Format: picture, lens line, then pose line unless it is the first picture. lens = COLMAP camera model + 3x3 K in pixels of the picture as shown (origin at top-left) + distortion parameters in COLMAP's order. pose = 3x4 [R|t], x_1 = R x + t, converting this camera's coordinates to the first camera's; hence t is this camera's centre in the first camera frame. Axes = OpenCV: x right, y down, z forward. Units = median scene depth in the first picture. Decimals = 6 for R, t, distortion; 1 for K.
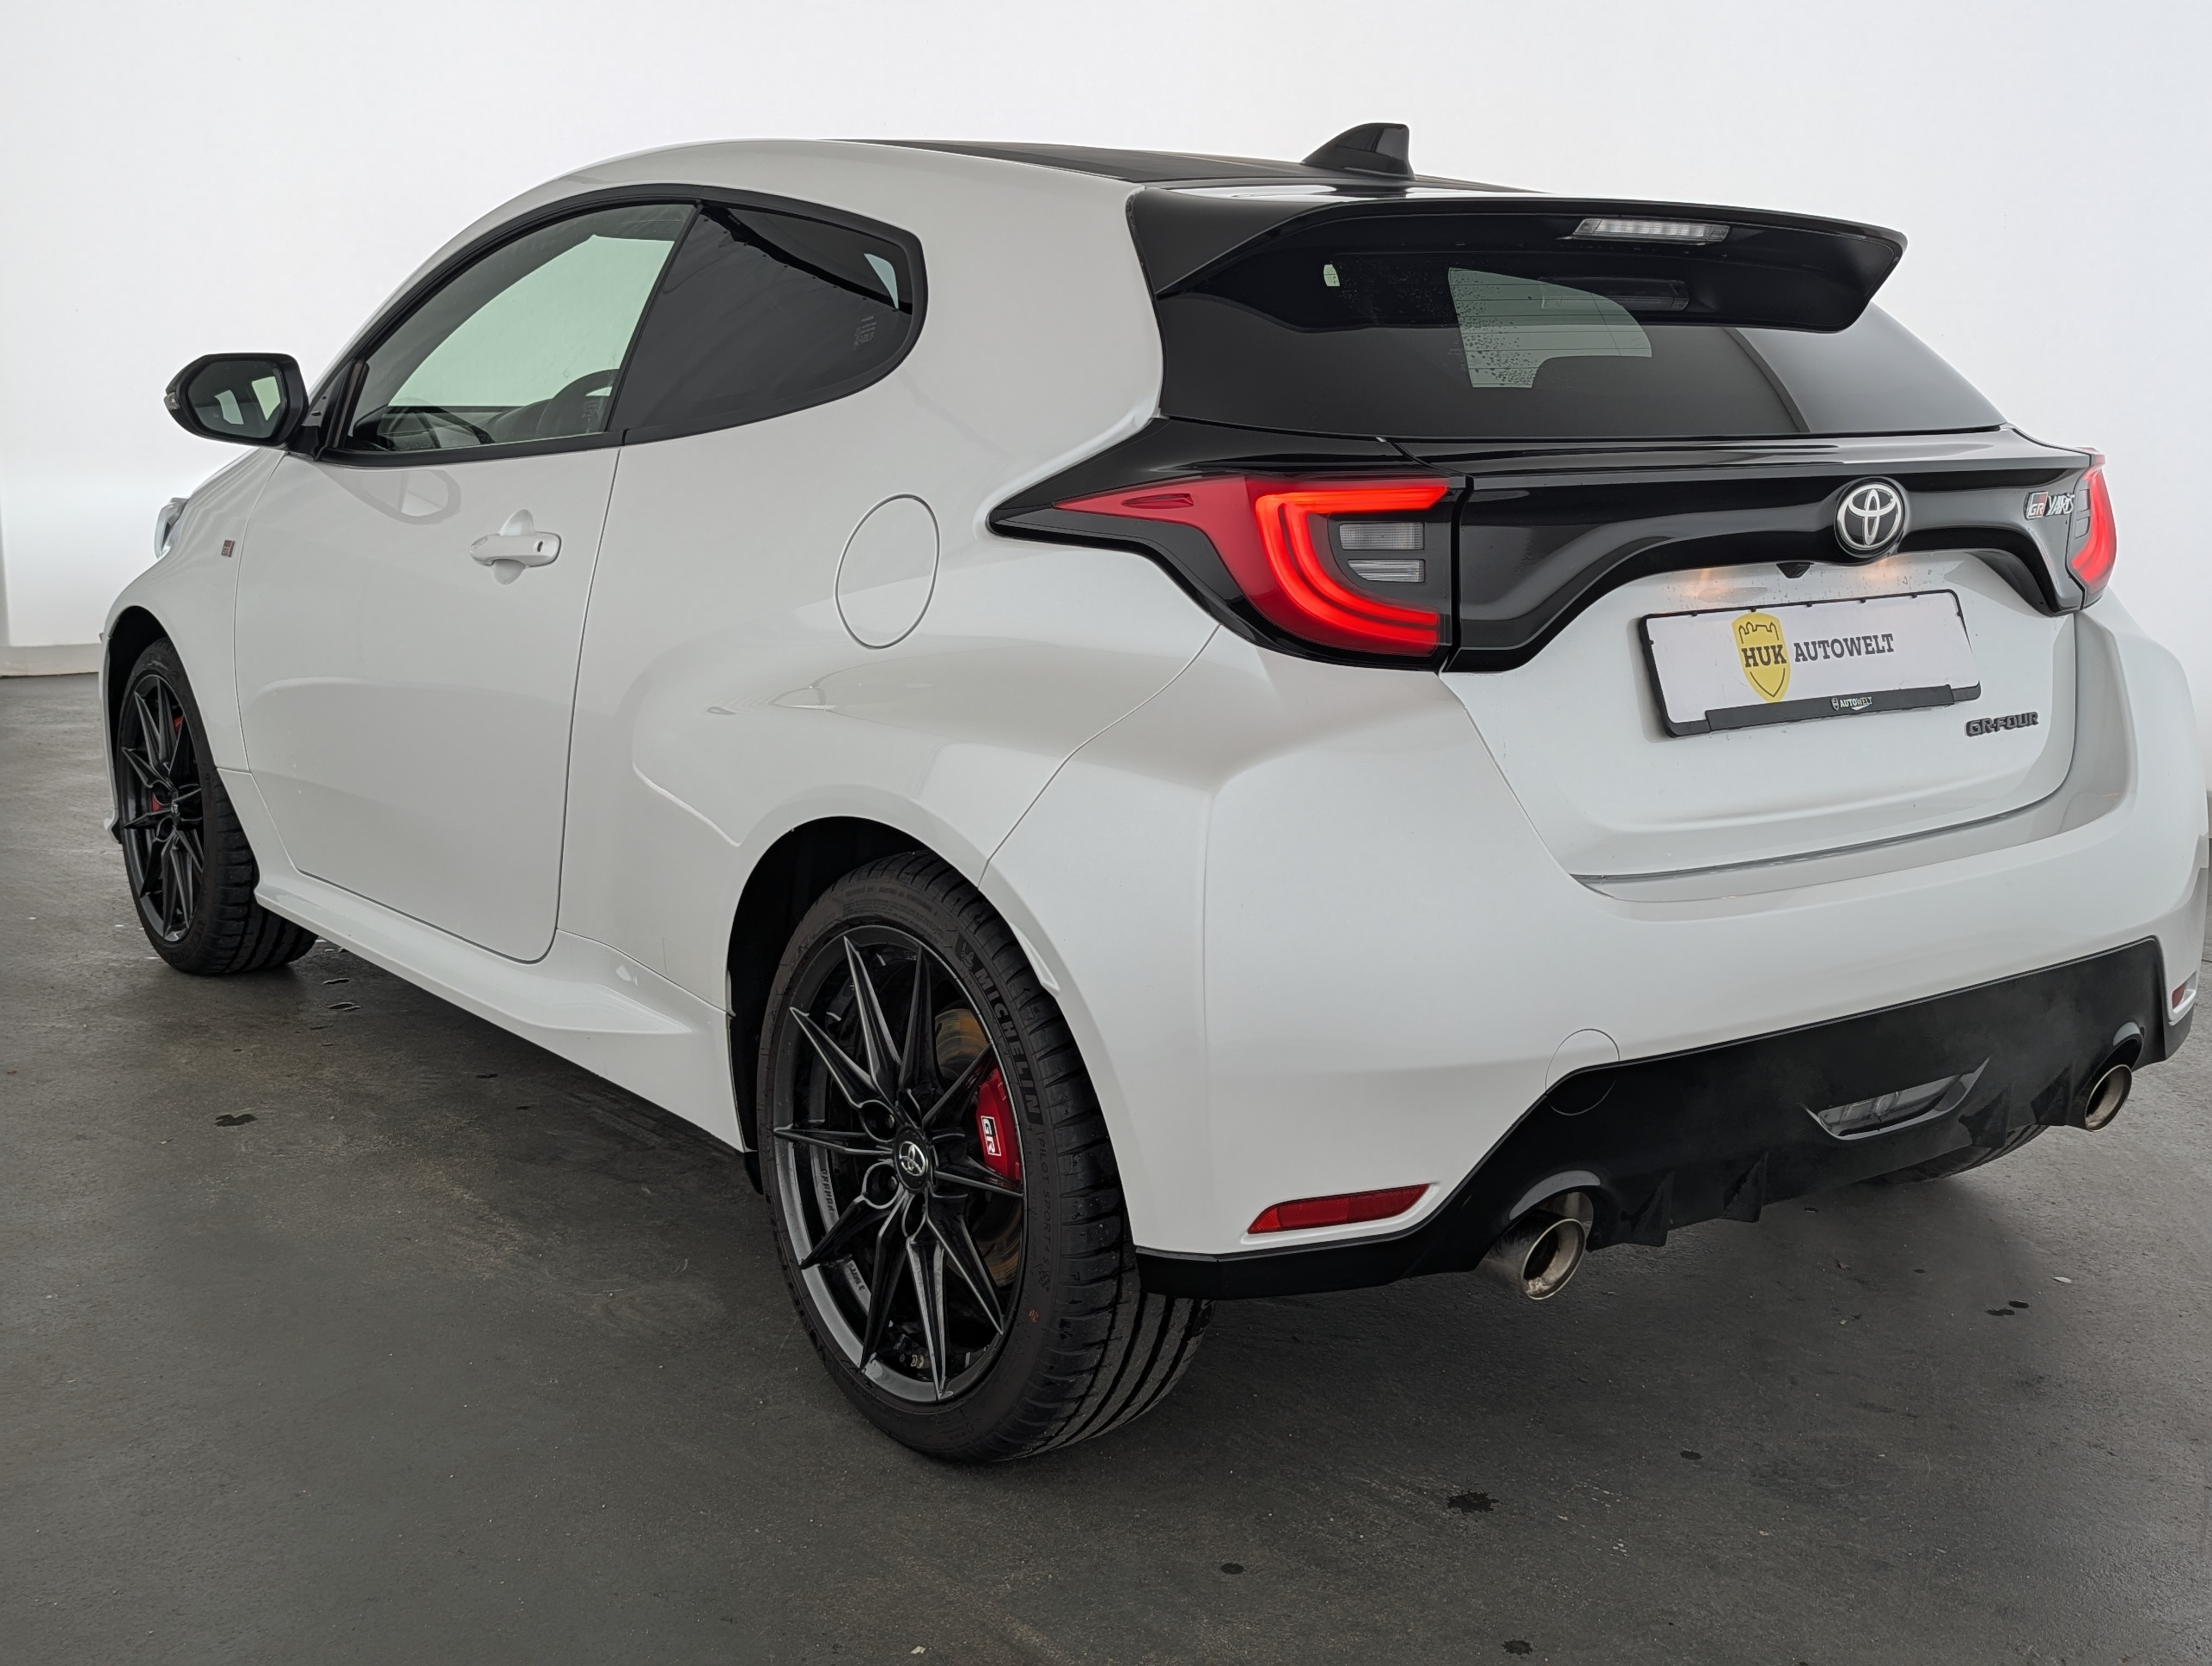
lens RADIAL K [[2418.7, 0, 1114.4], [0, 2418.7, 775.4], [0, 0, 1]] dist [0.110703, -0.206864]
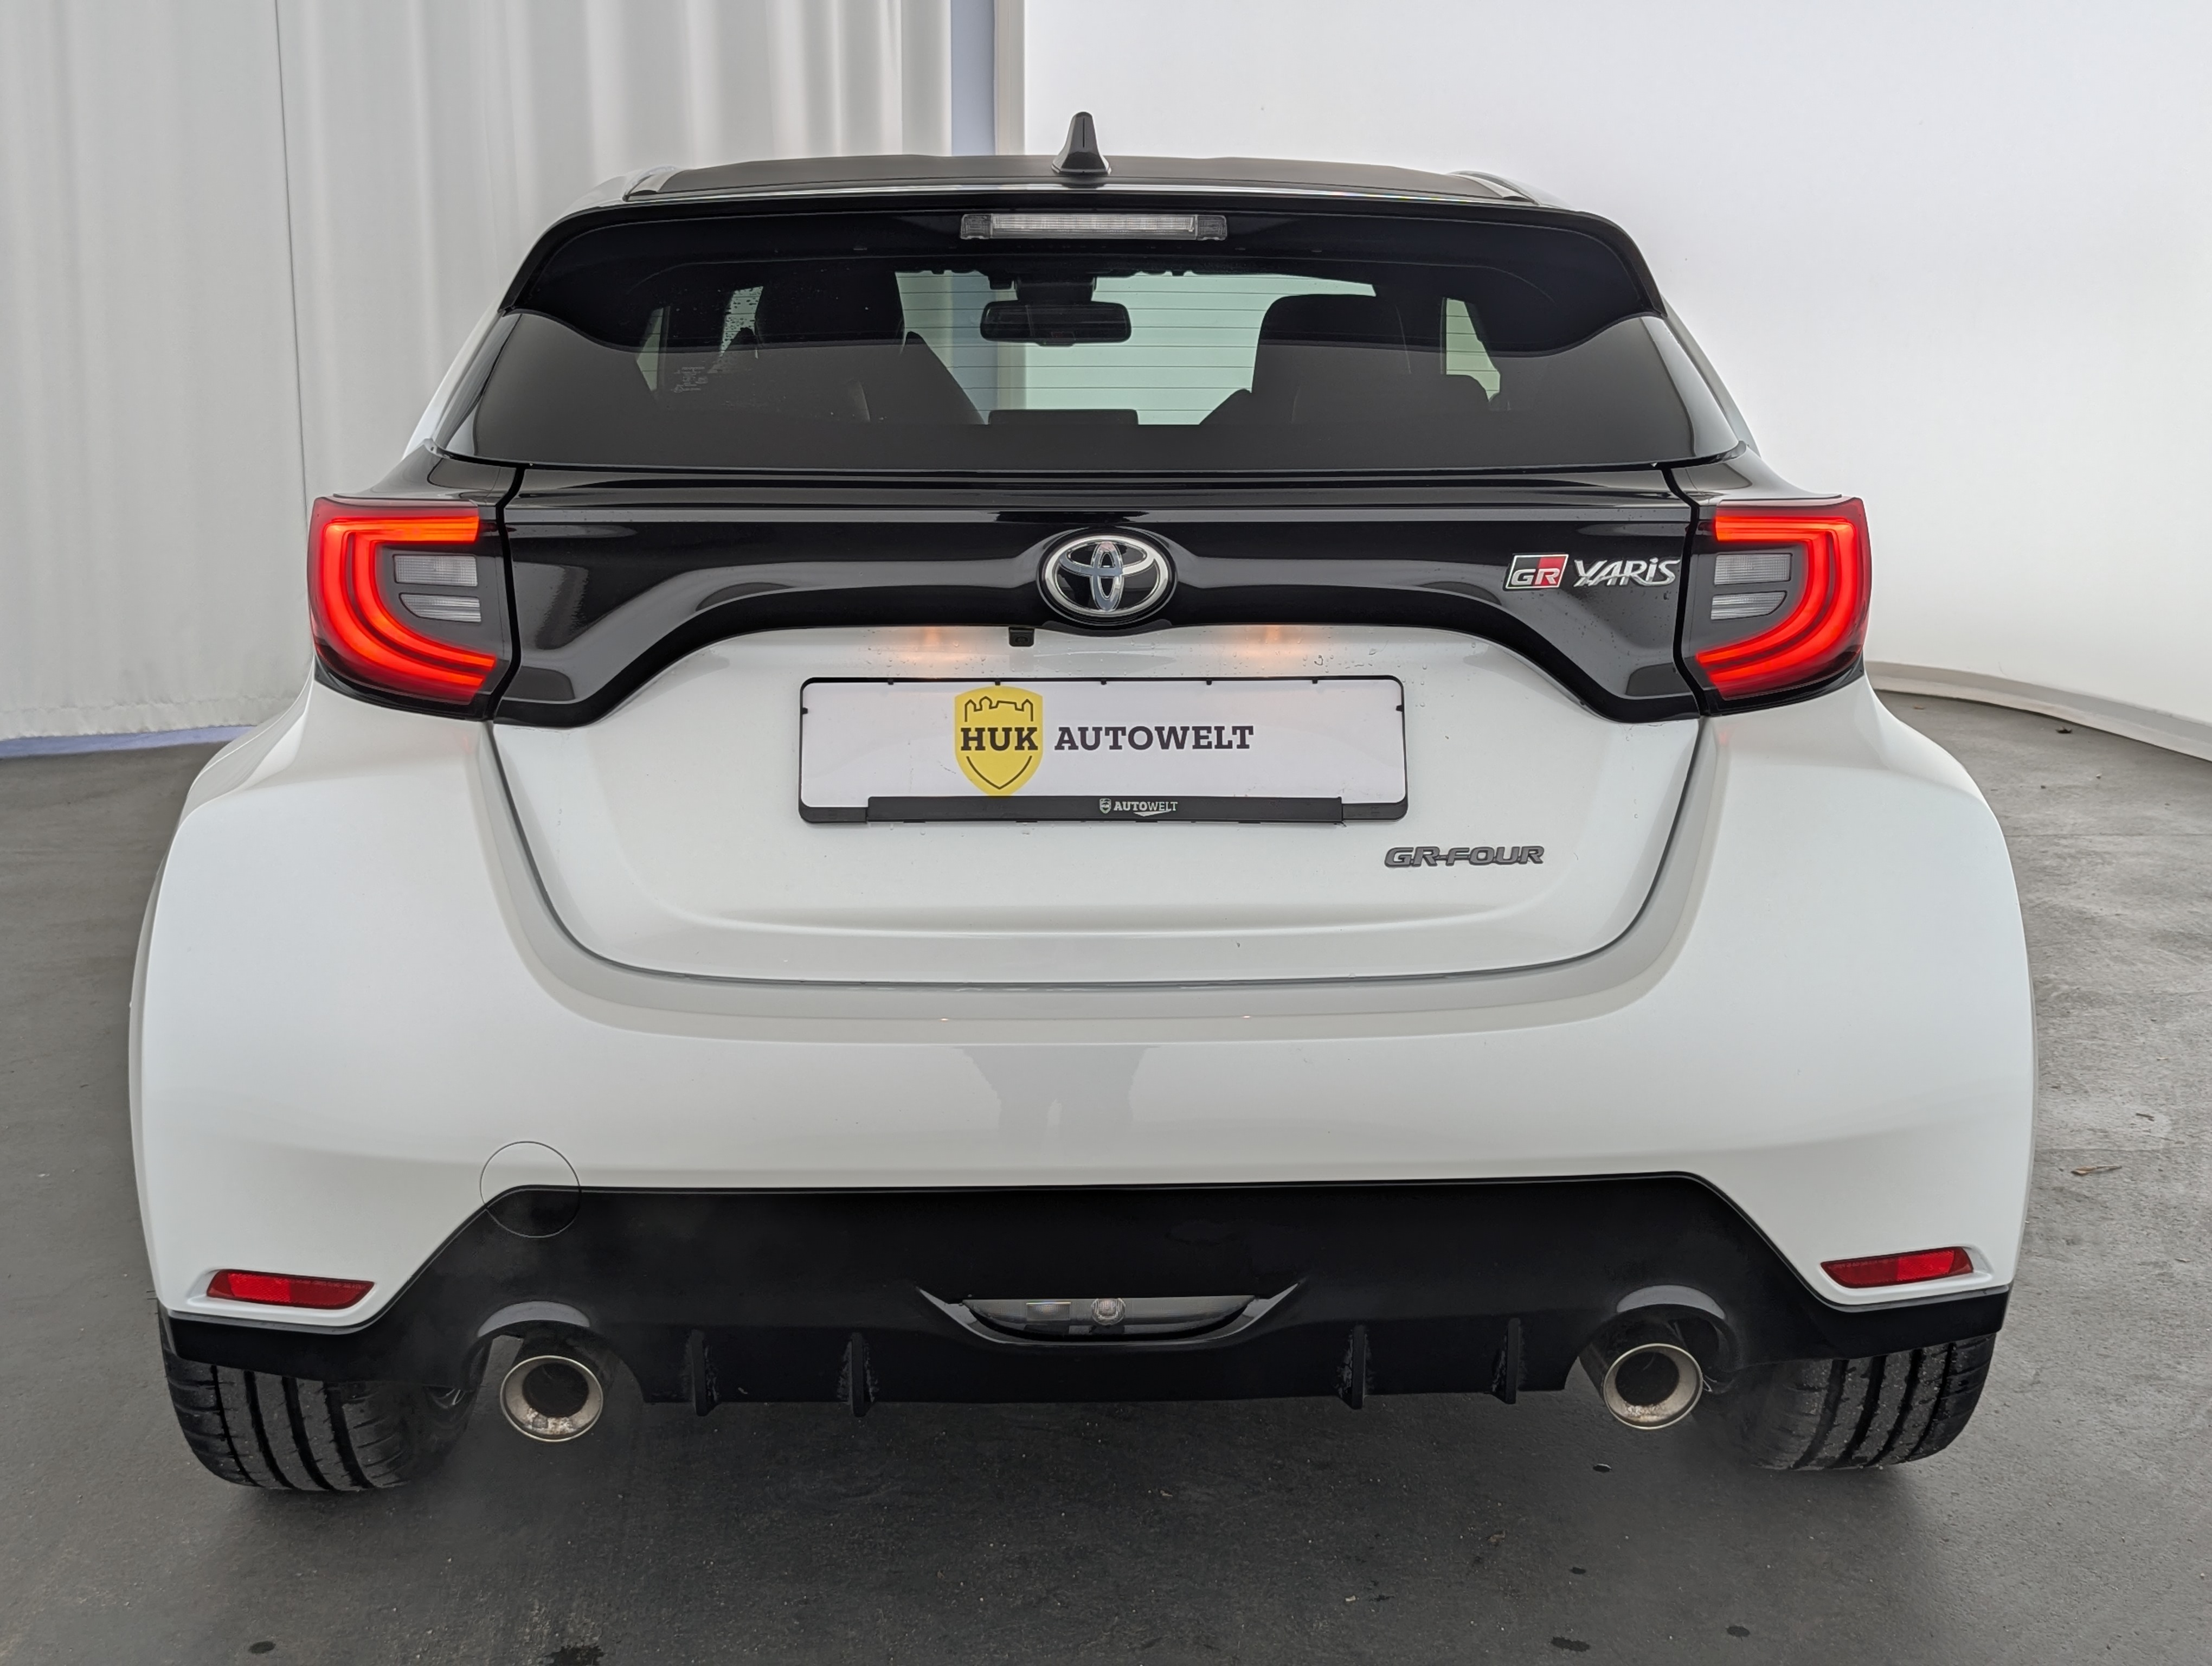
lens RADIAL K [[2393.8, 0, 1154.1], [0, 2393.8, 793.7], [0, 0, 1]] dist [0.136698, -0.272603]
pose [[0.824341, 0.089715, -0.558940, 0.765352], [-0.089384, 0.995604, 0.027979, -0.058012], [0.558993, 0.026896, 0.828736, 0.360012]]
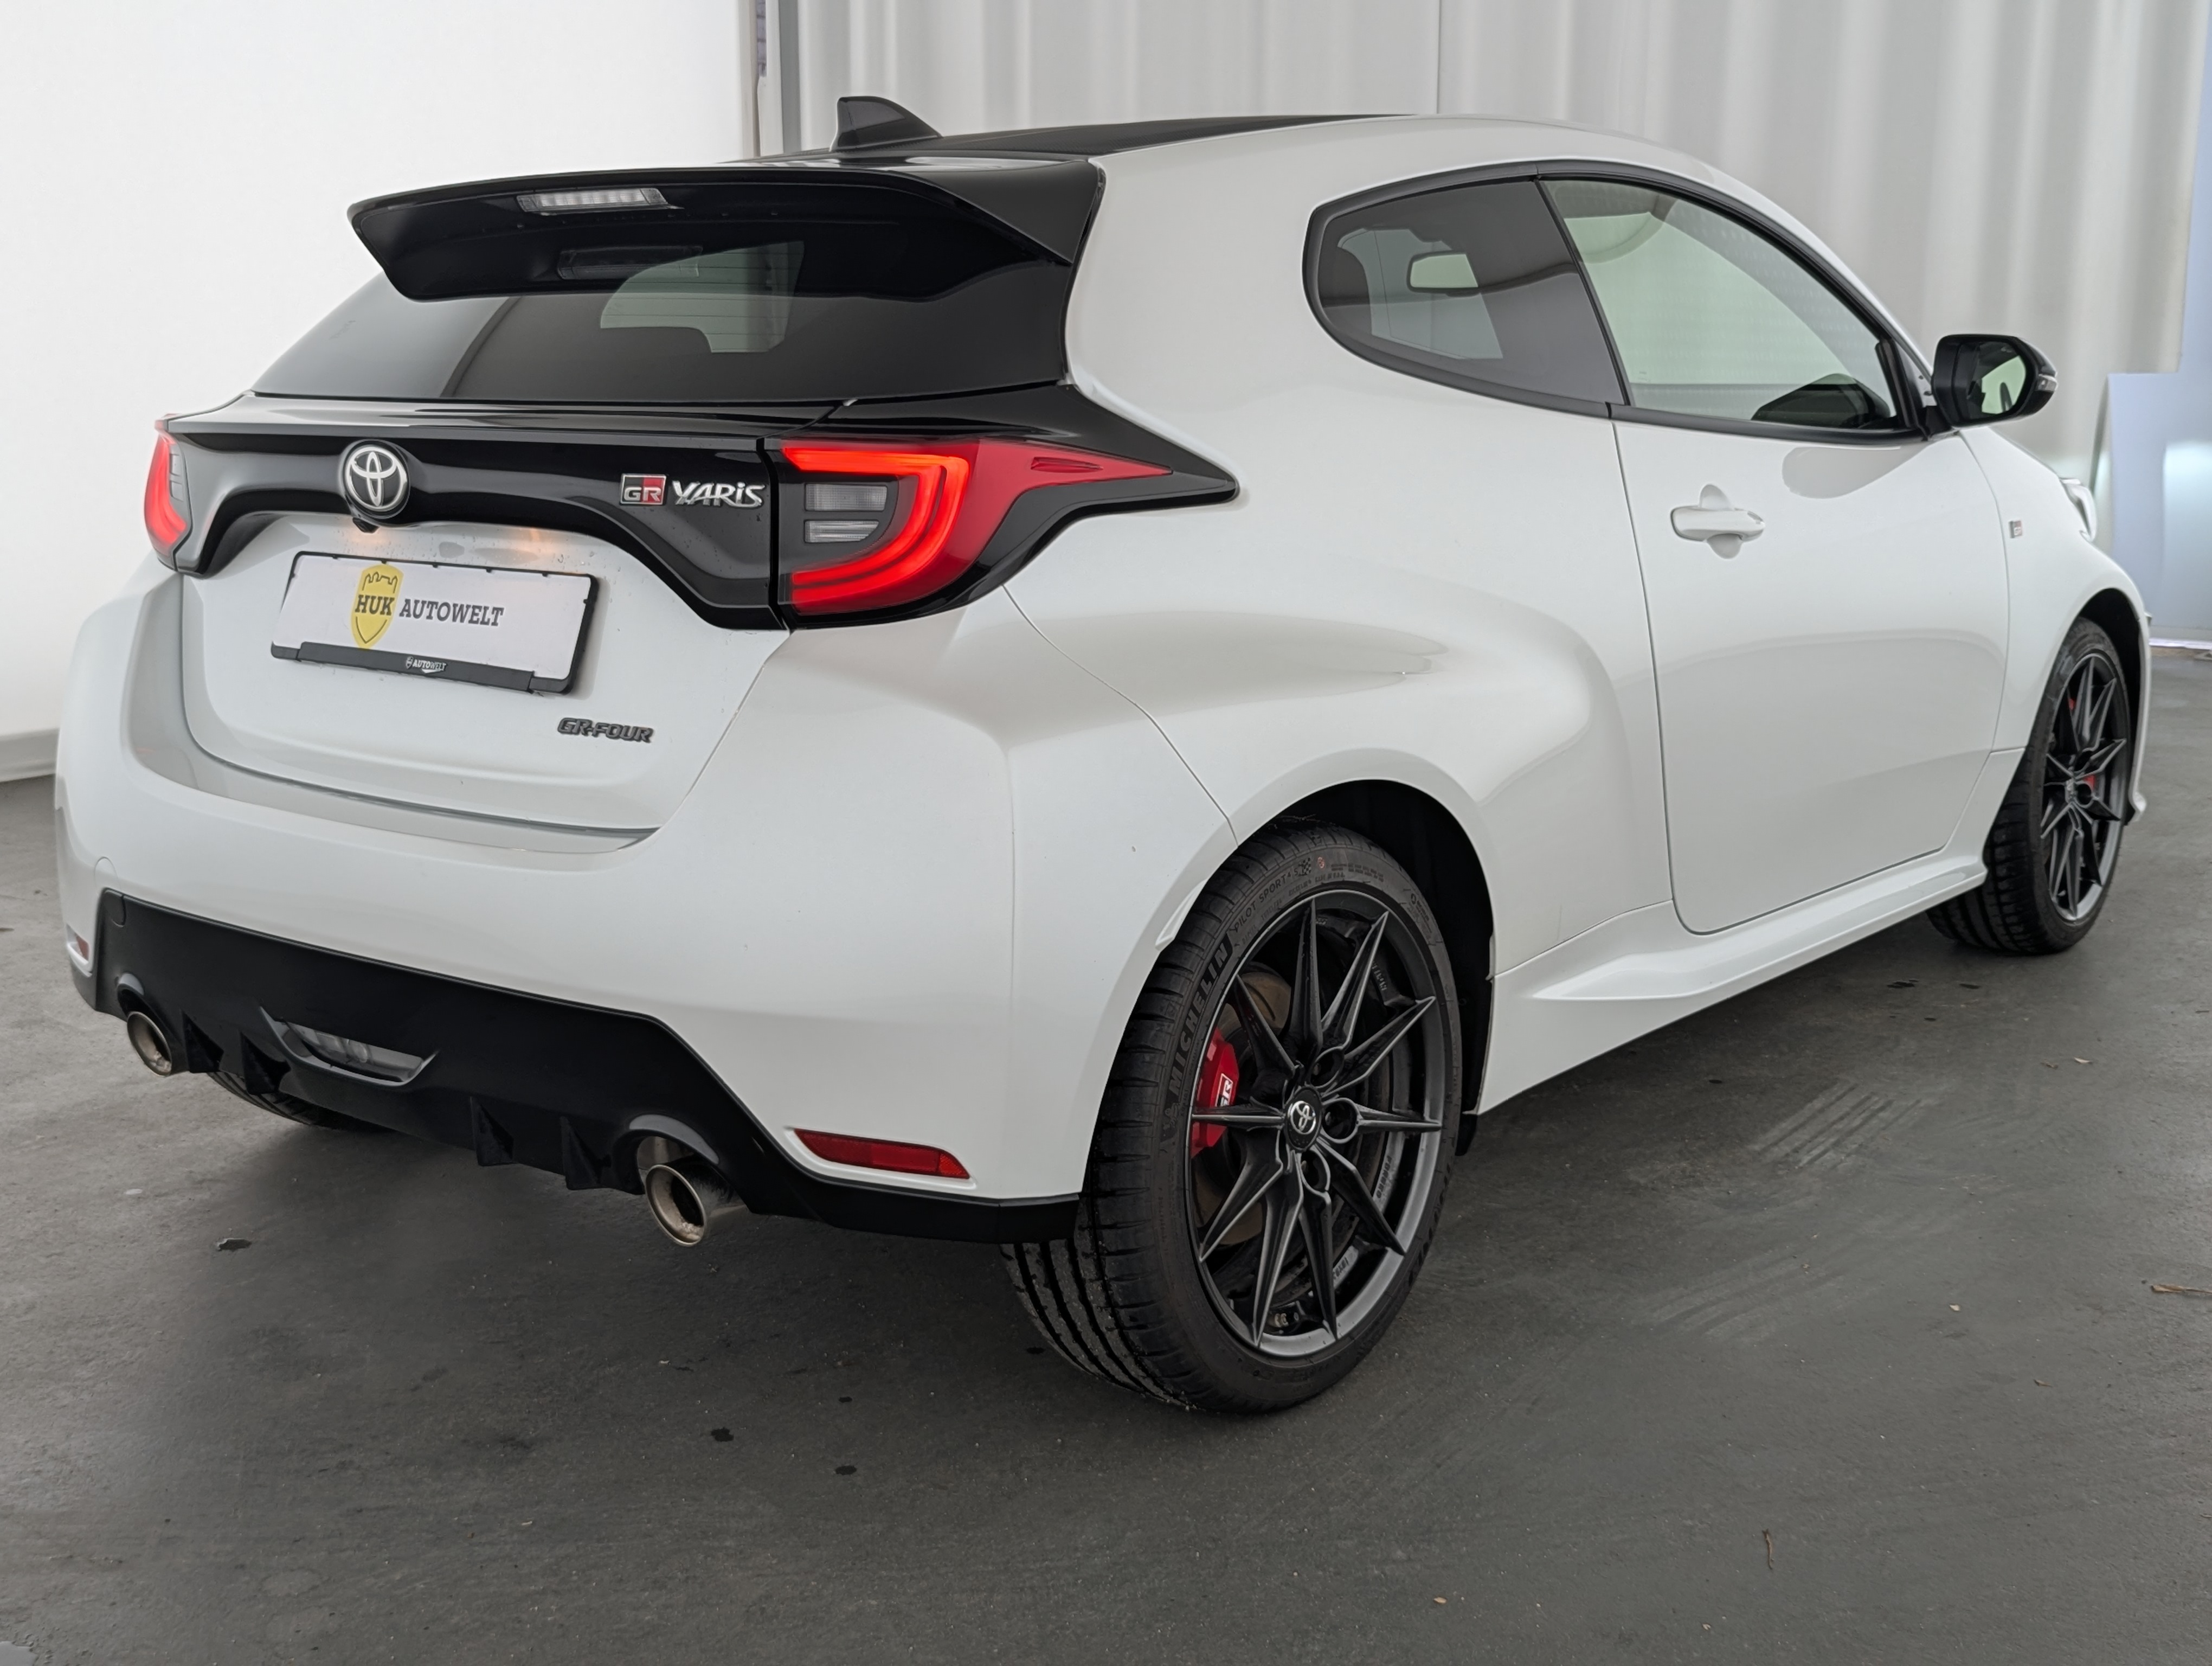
lens RADIAL K [[2418.7, 0, 1114.4], [0, 2418.7, 775.4], [0, 0, 1]] dist [0.110703, -0.206864]
pose [[0.264454, 0.157257, -0.951491, 1.380977], [-0.152435, 0.981029, 0.119771, -0.153218], [0.952275, 0.113367, 0.283408, 1.016258]]
